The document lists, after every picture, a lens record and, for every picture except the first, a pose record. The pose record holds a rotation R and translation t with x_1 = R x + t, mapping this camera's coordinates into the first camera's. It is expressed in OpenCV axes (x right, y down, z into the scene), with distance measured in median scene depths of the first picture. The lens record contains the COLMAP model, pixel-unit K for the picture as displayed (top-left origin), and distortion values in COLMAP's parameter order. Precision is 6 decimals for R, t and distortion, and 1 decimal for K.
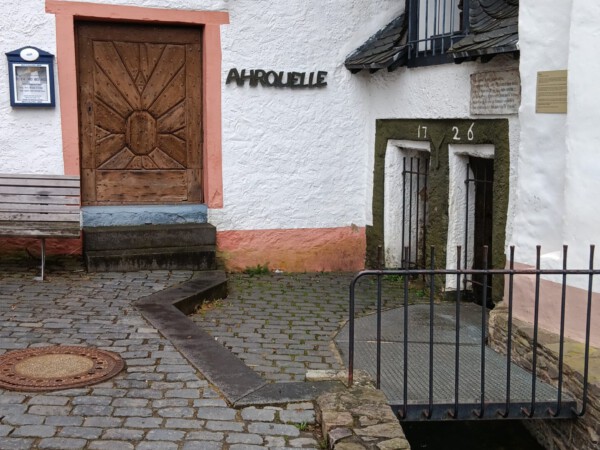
lens RADIAL K [[800.4, 0, 303.4], [0, 800.4, 223.6], [0, 0, 1]] dist [0.149083, -0.270969]
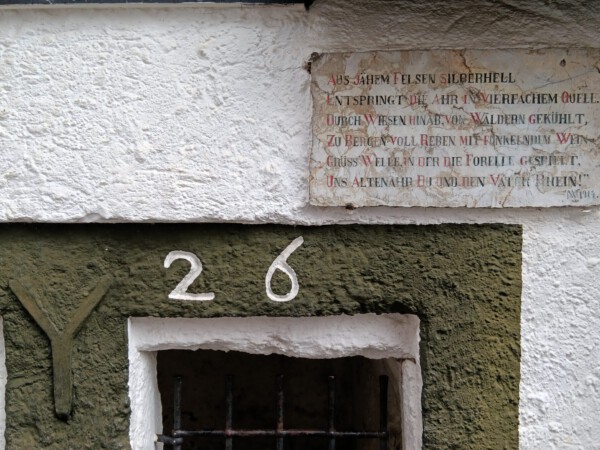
lens RADIAL K [[615.1, 0, 300.0], [0, 615.1, 225.0], [0, 0, 1]] dist [0.097970, -0.113325]
pose [[0.438042, -0.010491, 0.898894, 0.022902], [0.113563, 0.992567, -0.043756, -0.103875], [-0.891753, 0.121248, 0.435977, 0.786130]]
